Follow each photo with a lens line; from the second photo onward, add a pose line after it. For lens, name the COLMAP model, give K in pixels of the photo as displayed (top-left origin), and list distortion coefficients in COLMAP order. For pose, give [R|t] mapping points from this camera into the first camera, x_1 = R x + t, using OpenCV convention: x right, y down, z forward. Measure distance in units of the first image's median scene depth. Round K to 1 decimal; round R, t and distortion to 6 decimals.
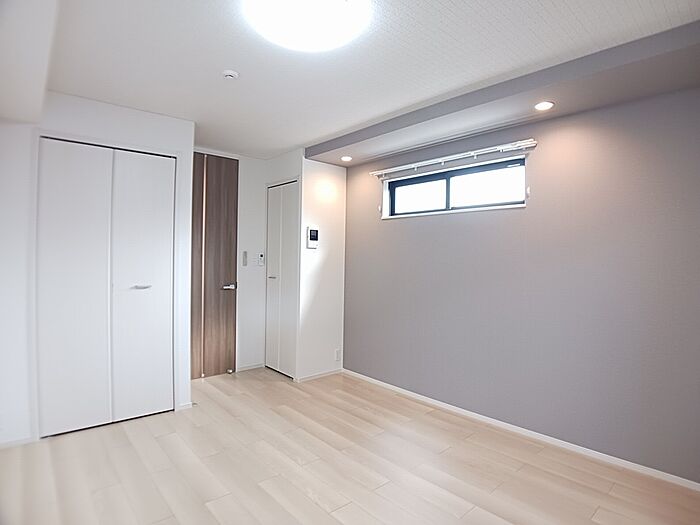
lens RADIAL K [[388.5, 0, 352.6], [0, 388.5, 265.4], [0, 0, 1]] dist [-0.047444, 0.001249]
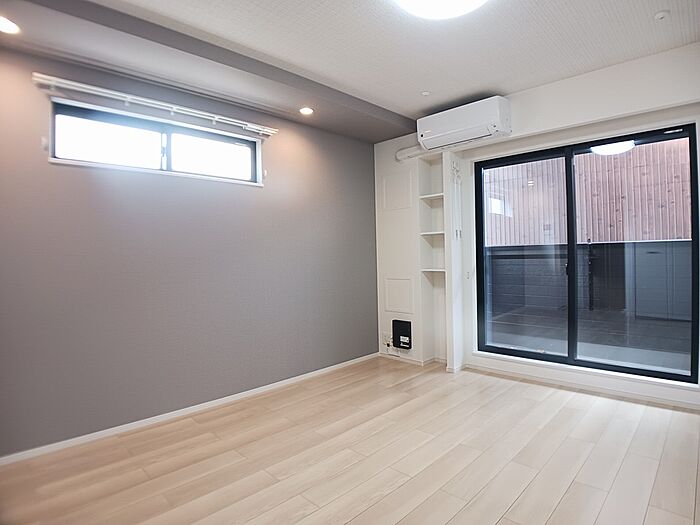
lens RADIAL K [[388.5, 0, 352.6], [0, 388.5, 265.4], [0, 0, 1]] dist [-0.047444, 0.001249]
pose [[-0.041521, -0.047634, 0.998001, -0.543207], [0.034962, 0.998182, 0.049098, 0.022729], [-0.998526, 0.036931, -0.039780, 0.622657]]
